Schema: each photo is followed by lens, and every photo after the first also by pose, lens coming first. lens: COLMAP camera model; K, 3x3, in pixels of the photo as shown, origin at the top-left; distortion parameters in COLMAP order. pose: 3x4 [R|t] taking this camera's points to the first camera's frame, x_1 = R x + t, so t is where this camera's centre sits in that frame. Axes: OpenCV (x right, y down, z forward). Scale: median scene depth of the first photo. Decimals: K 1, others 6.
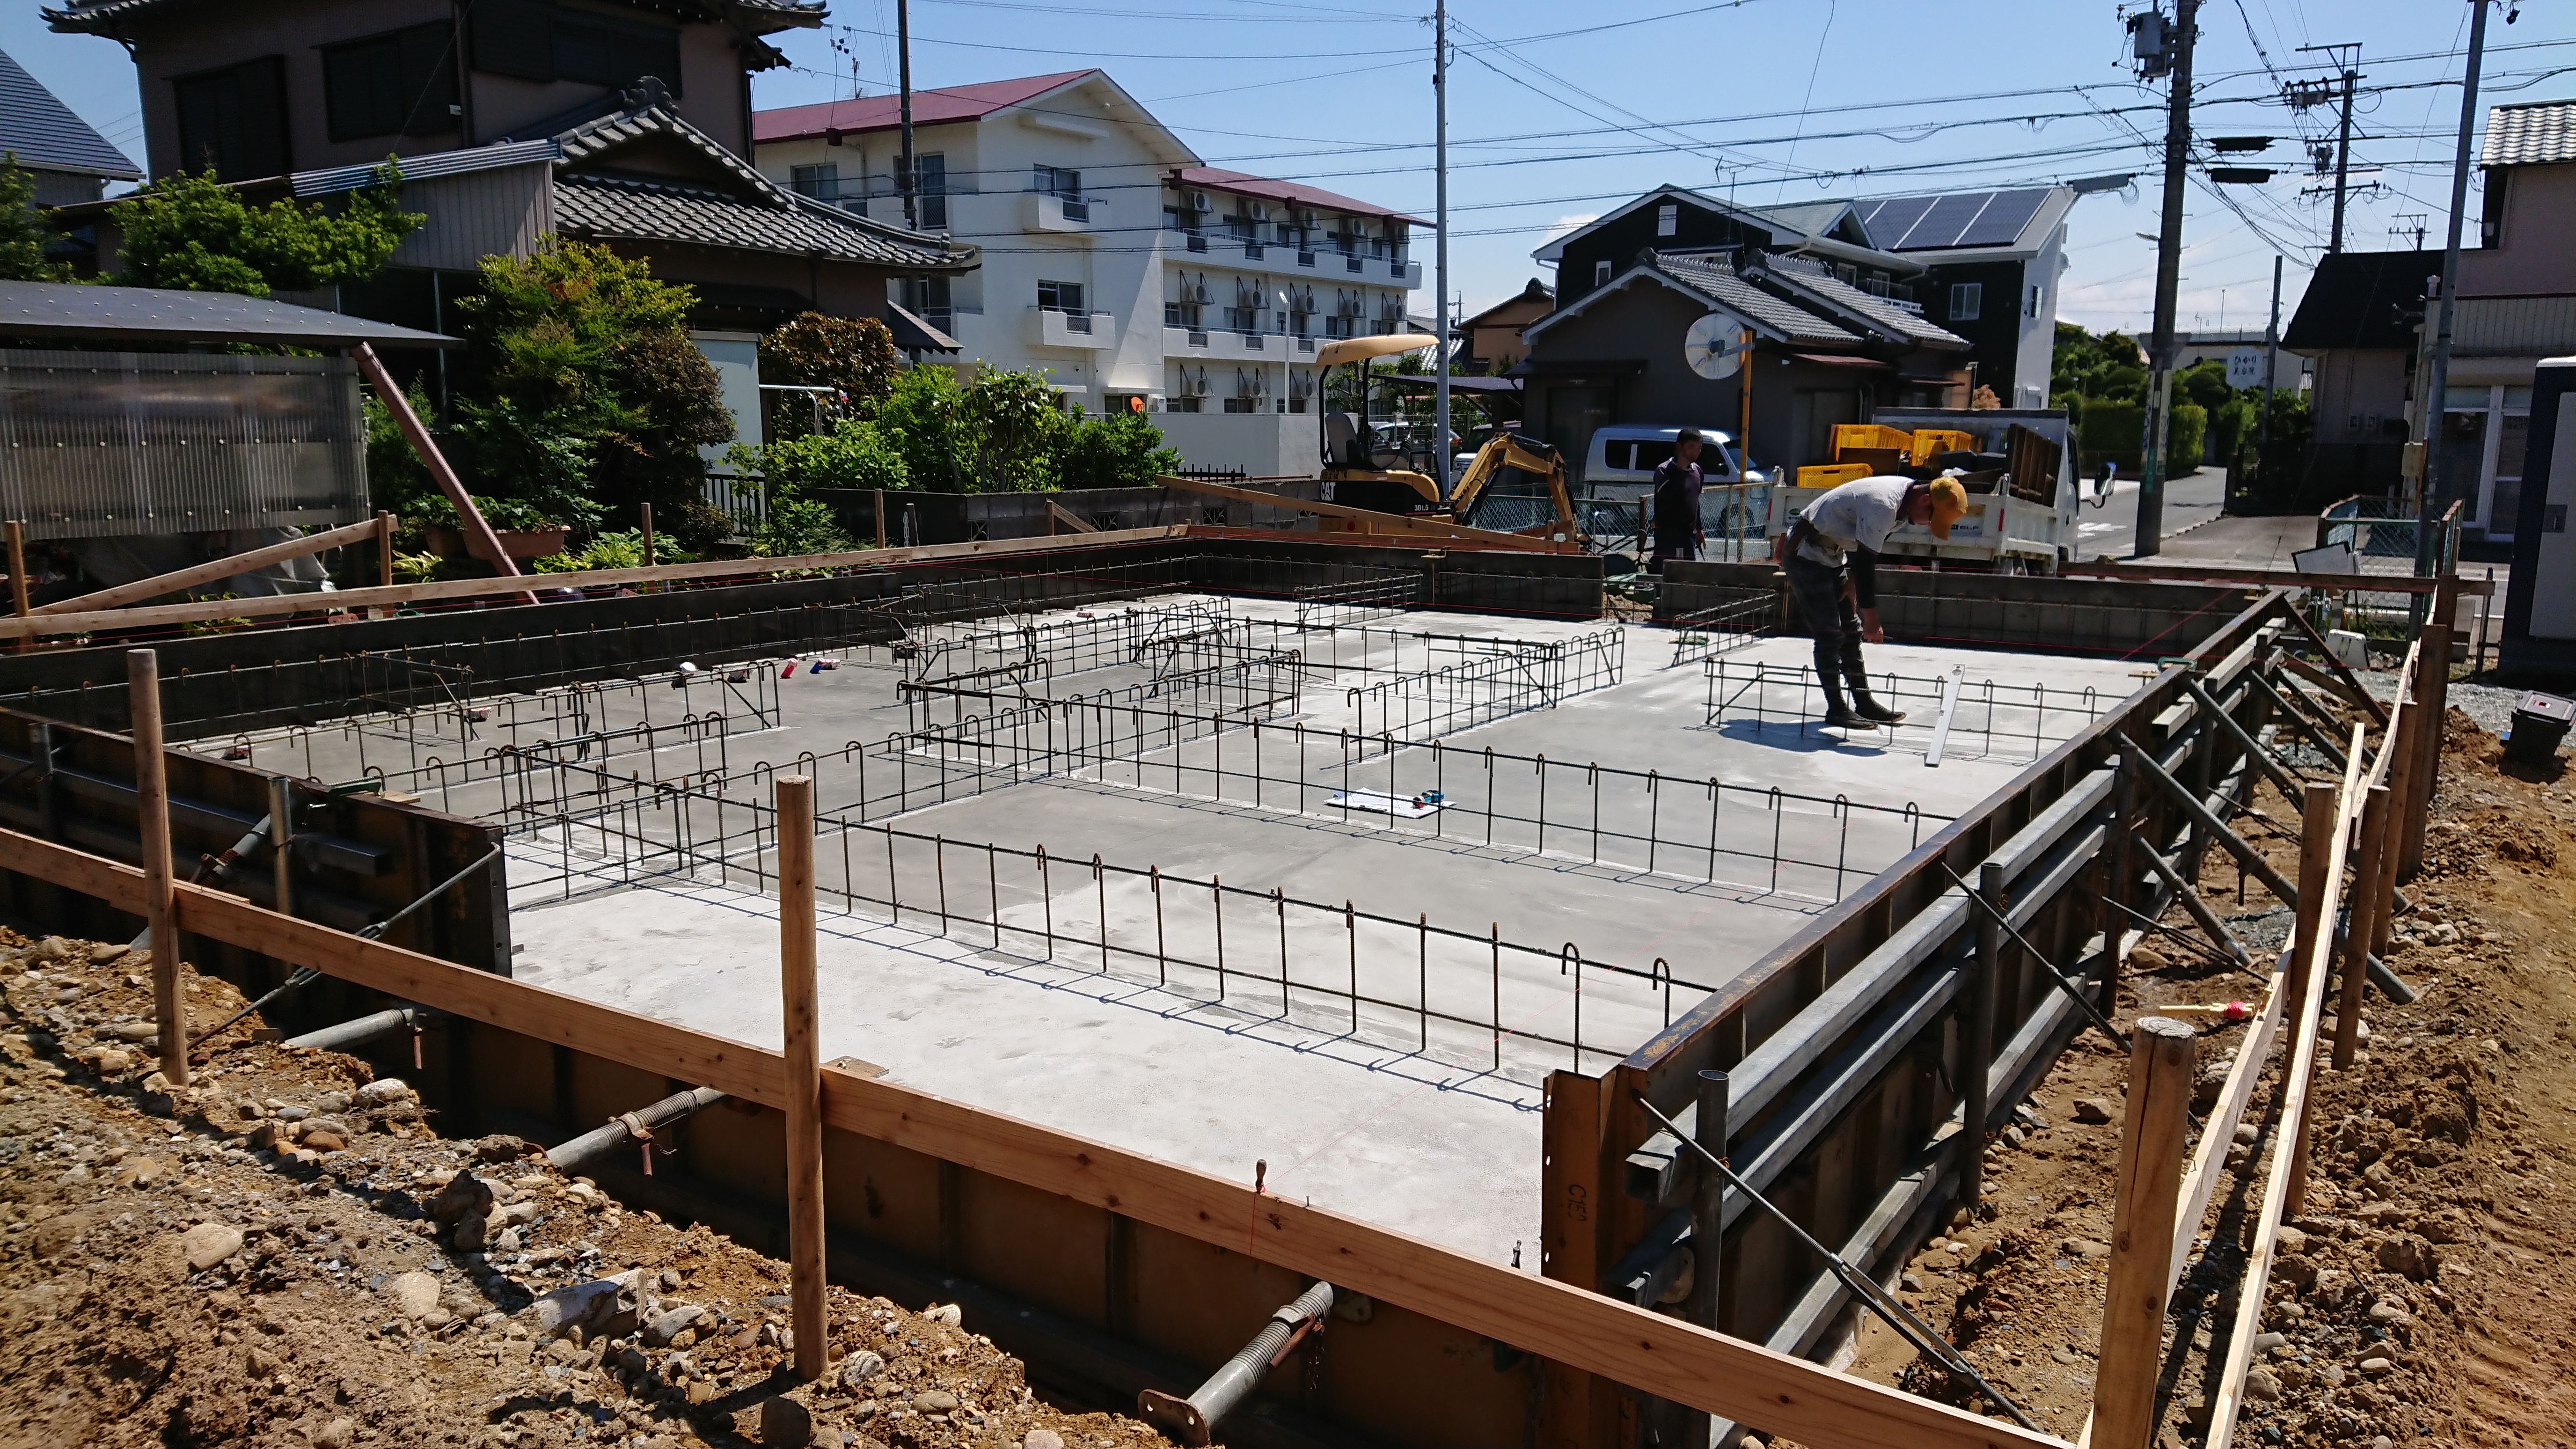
lens RADIAL K [[1732.2, 0, 1288.0], [0, 1732.2, 724.5], [0, 0, 1]] dist [0.181010, -0.259888]
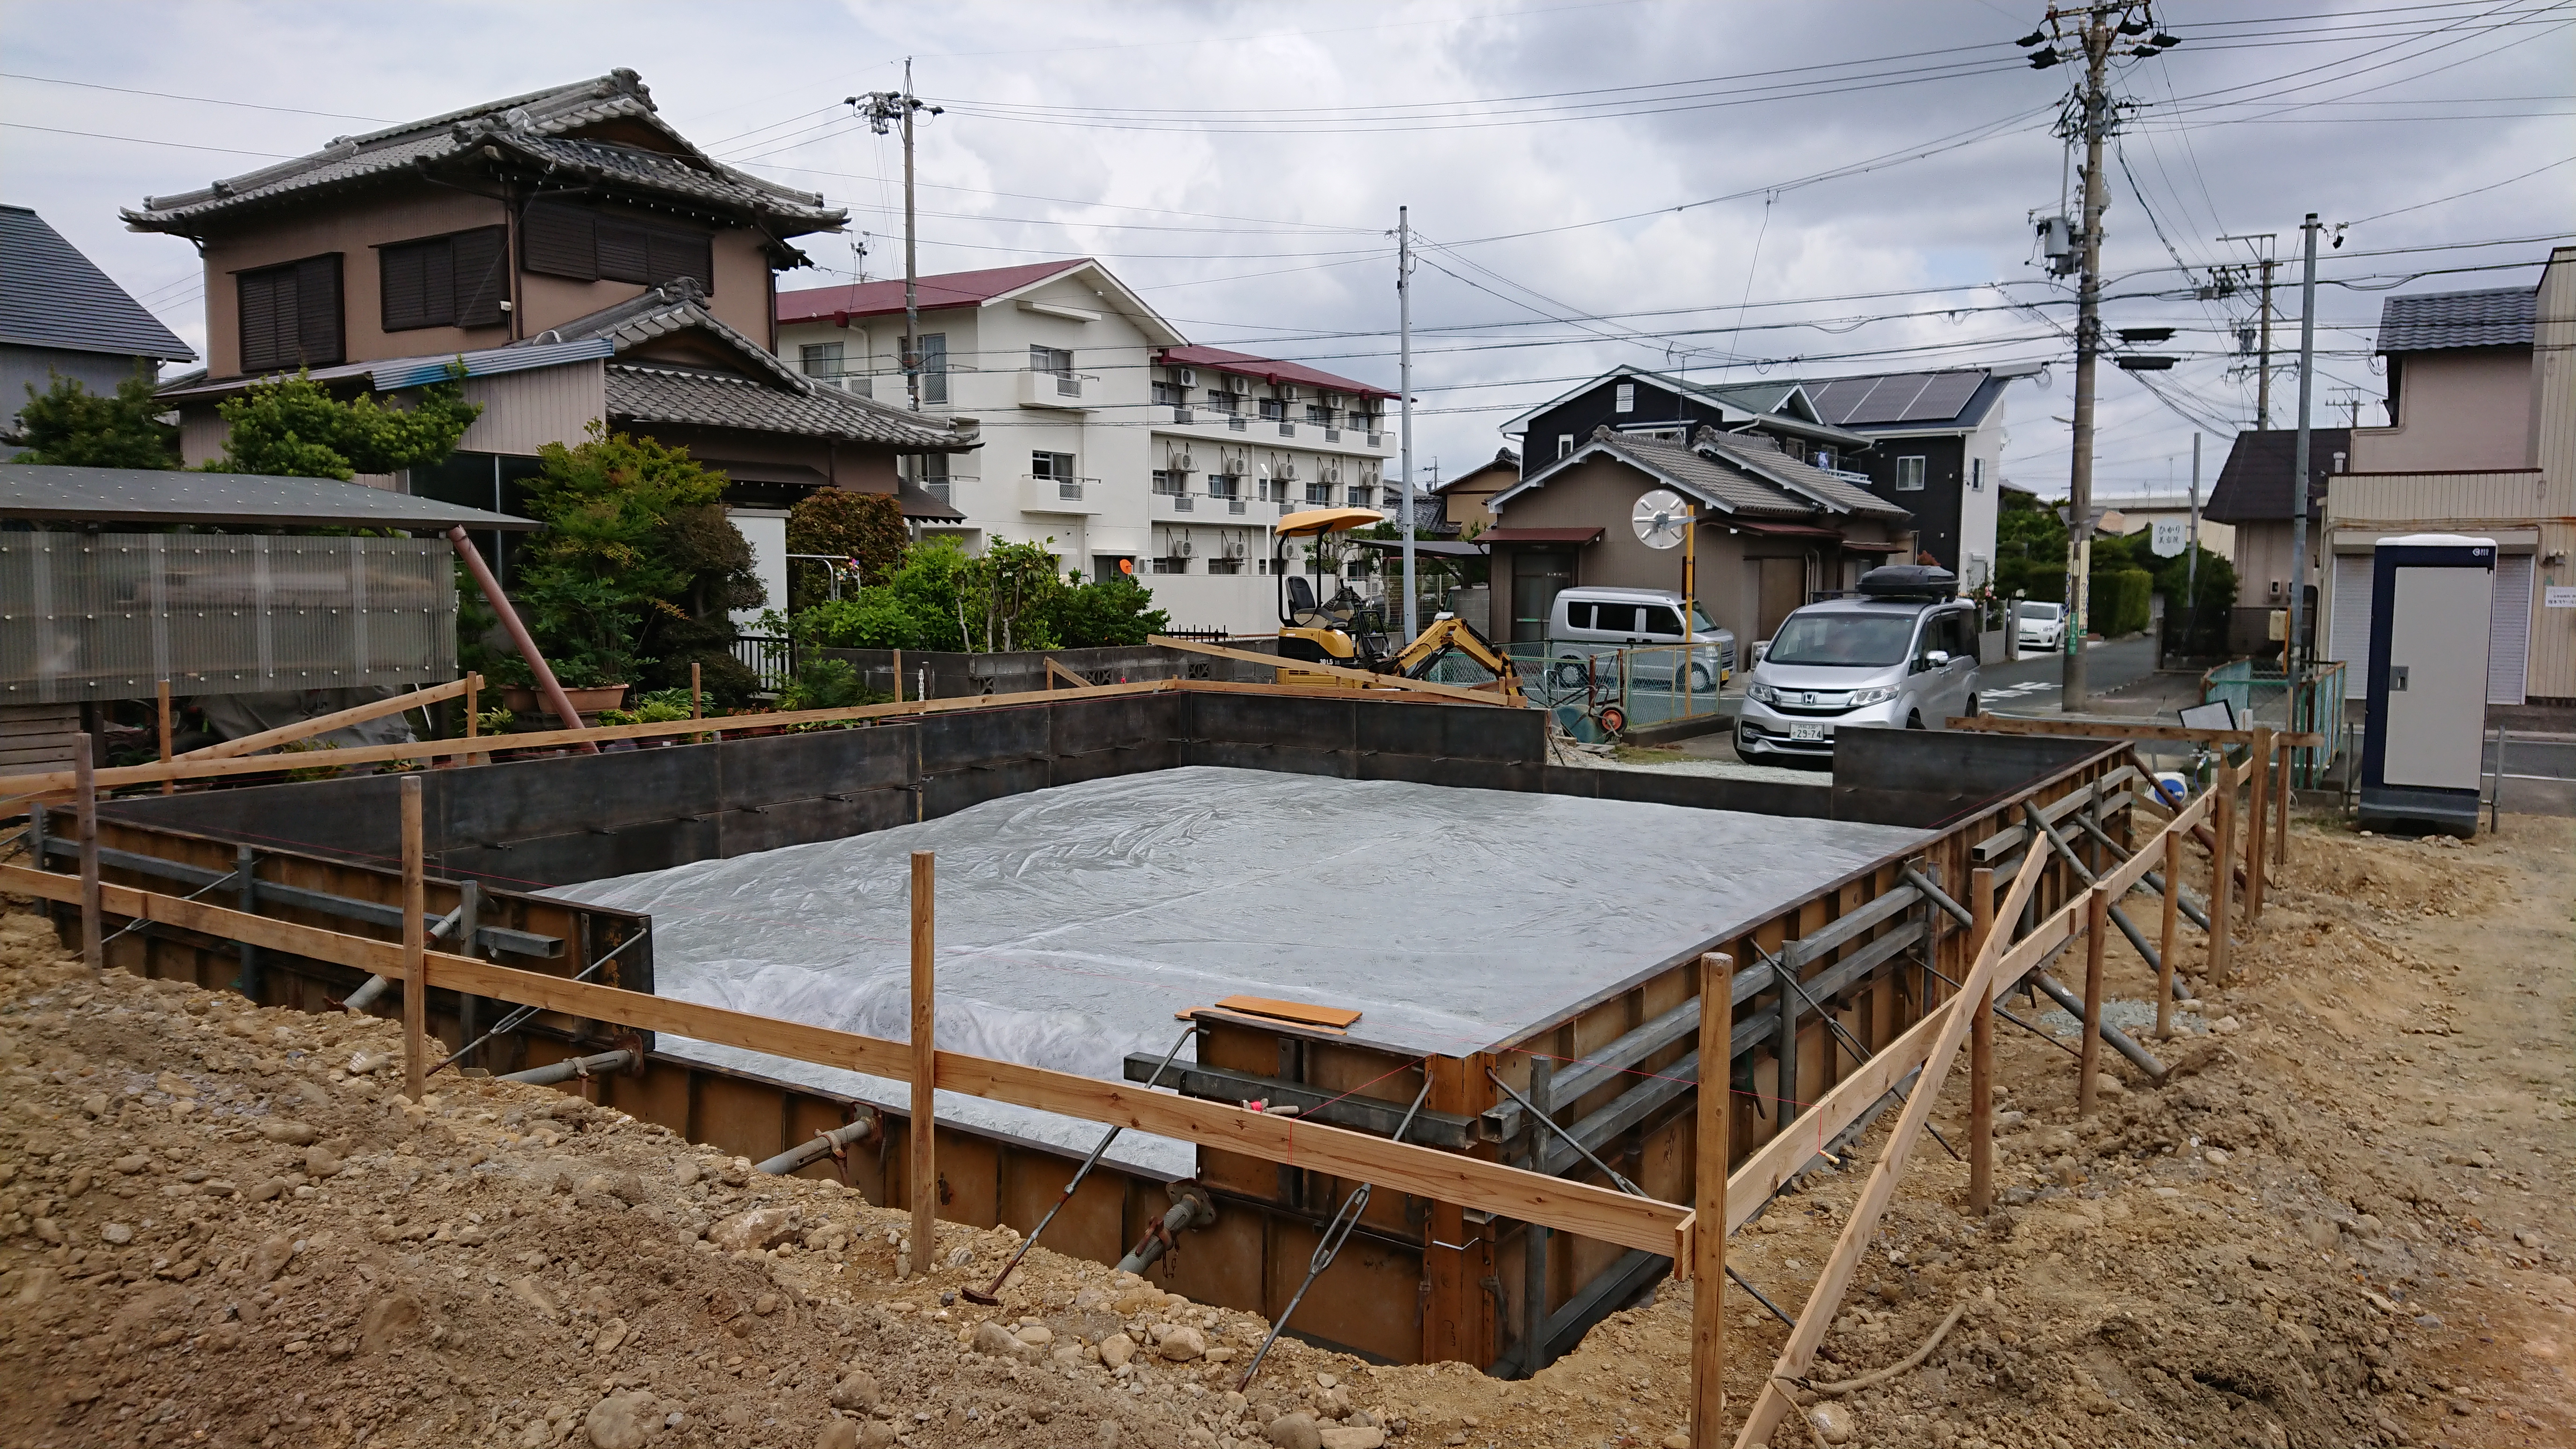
lens RADIAL K [[1724.9, 0, 1288.0], [0, 1724.9, 724.5], [0, 0, 1]] dist [0.213932, -0.326180]
pose [[0.999948, 0.000825, 0.010160, 0.001667], [0.000071, 0.996135, -0.087832, 0.005378], [-0.010193, 0.087828, 0.996083, -0.051551]]
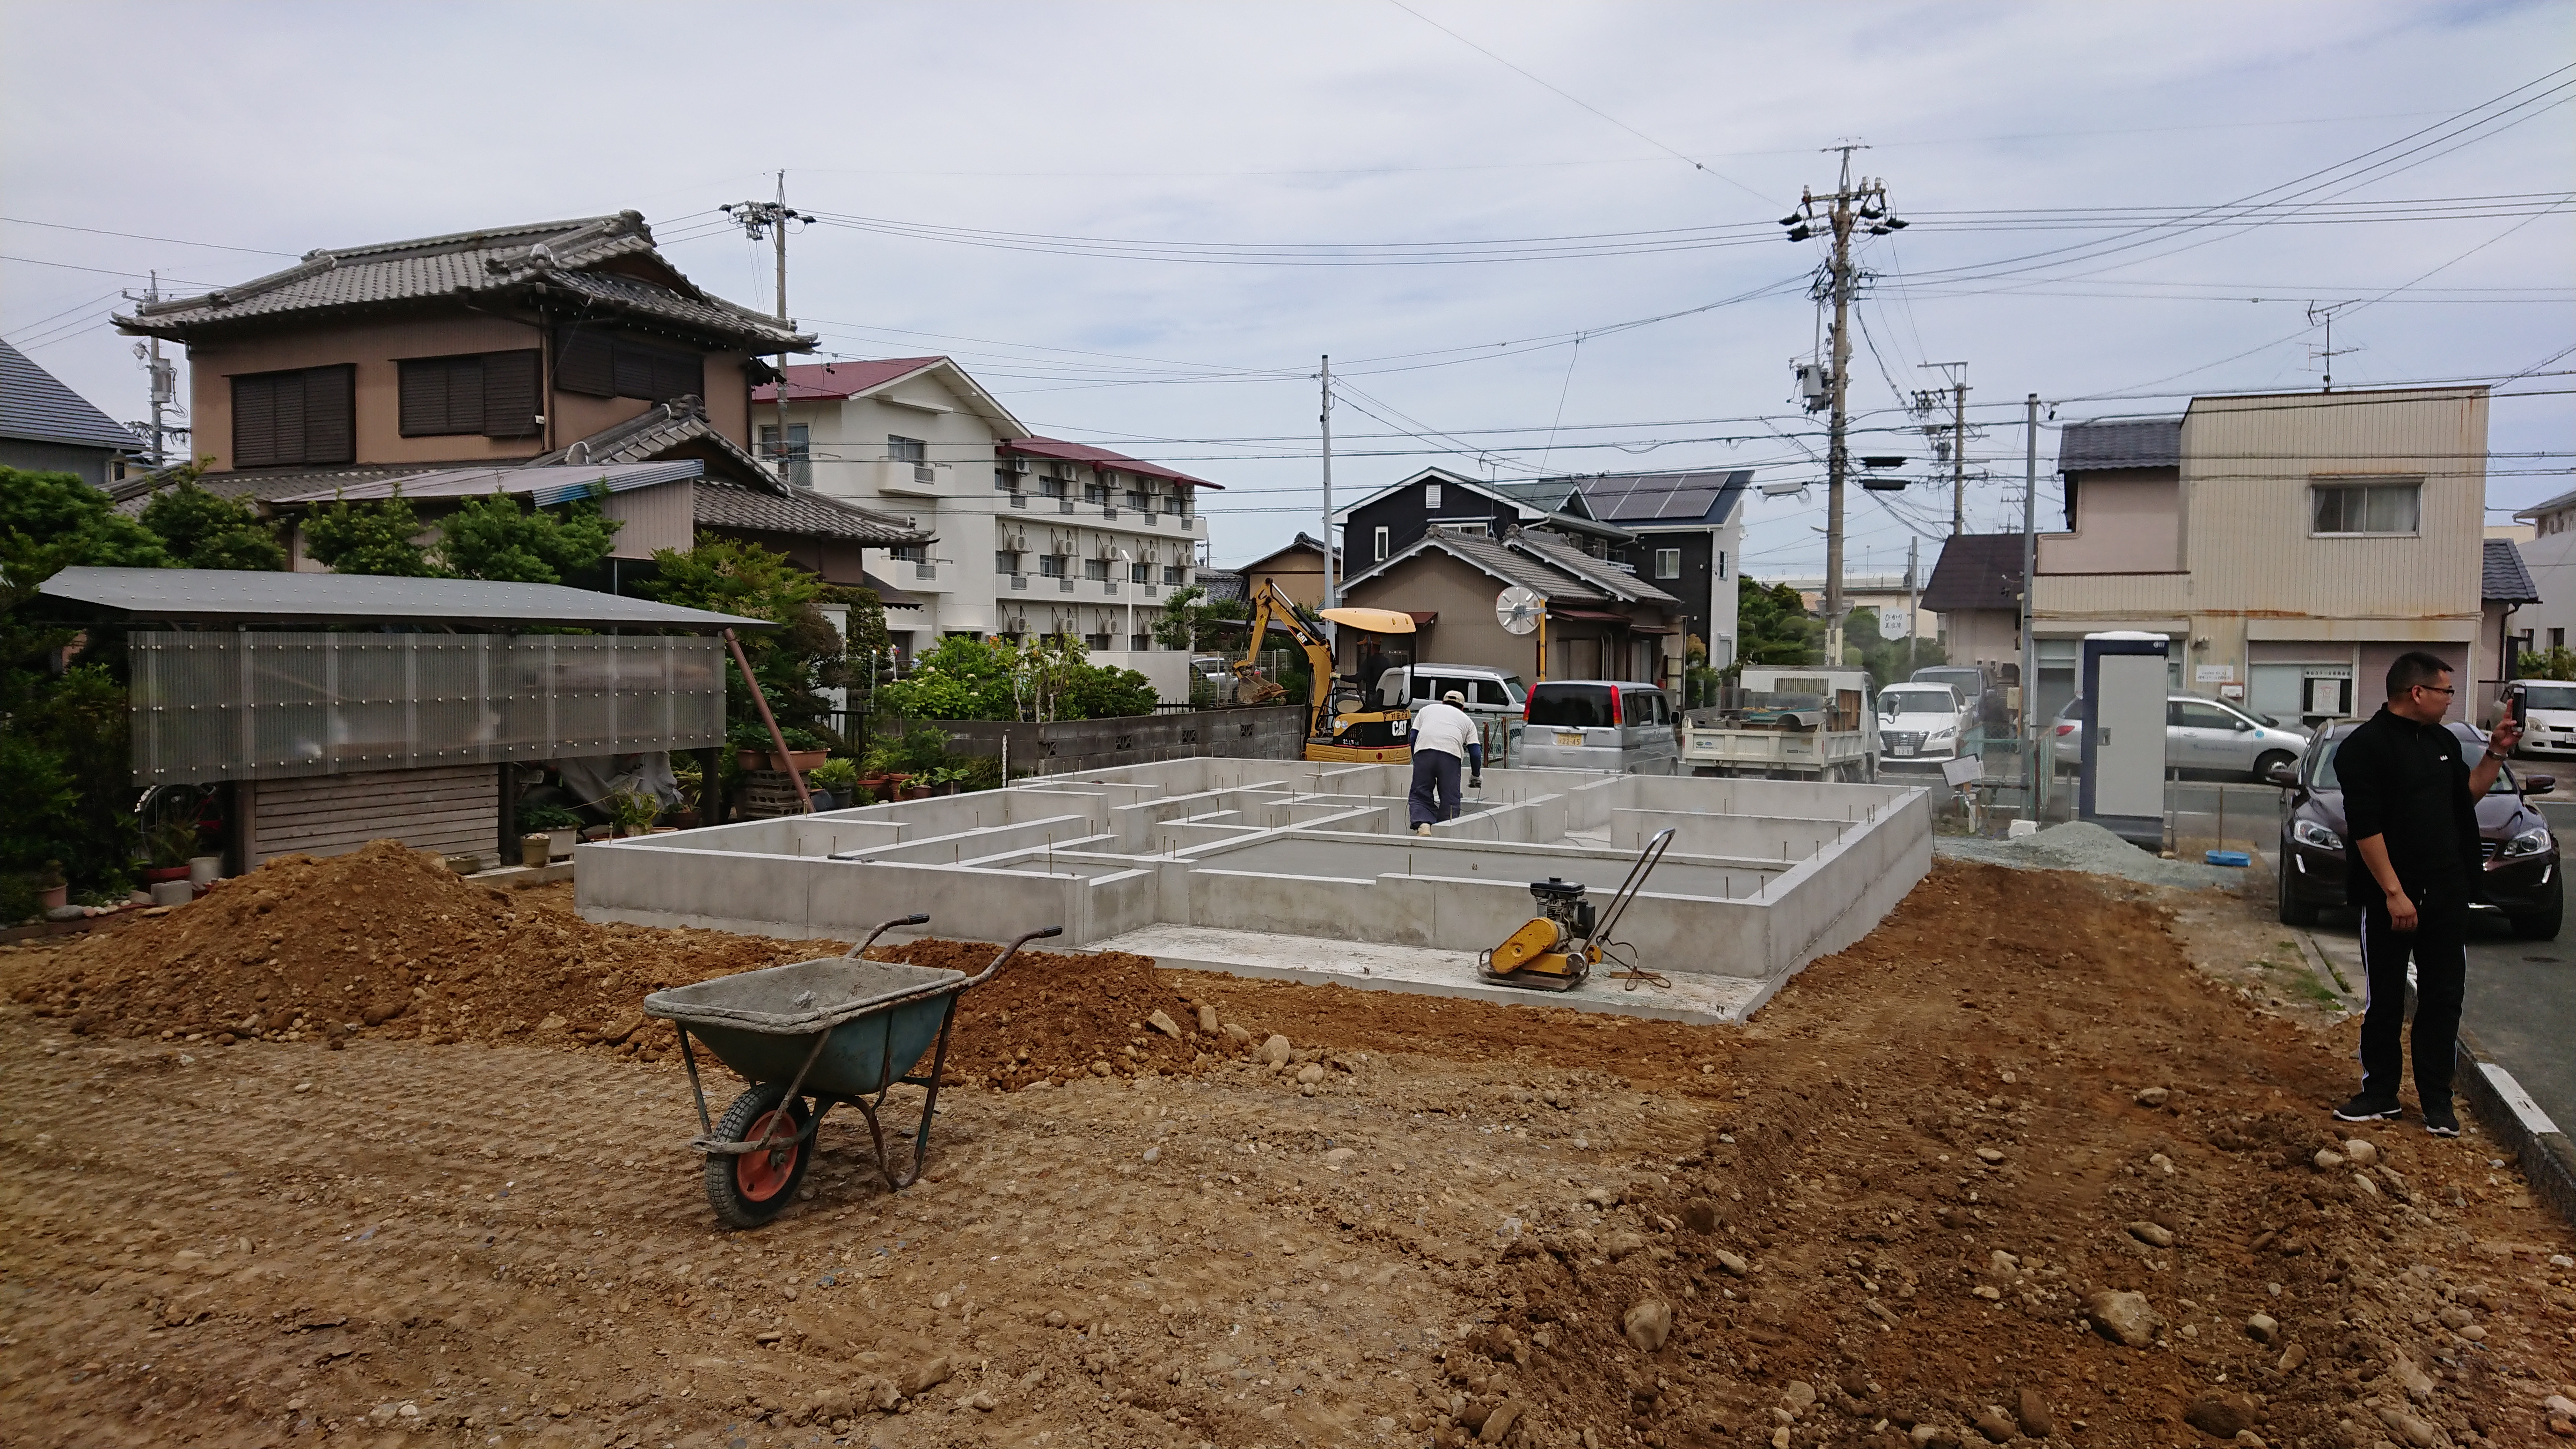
lens RADIAL K [[1724.9, 0, 1288.0], [0, 1724.9, 724.5], [0, 0, 1]] dist [0.213932, -0.326180]
pose [[0.987733, -0.003457, 0.156115, -0.107873], [0.023421, 0.991725, -0.126229, 0.024127], [-0.154387, 0.128337, 0.979640, -0.190234]]
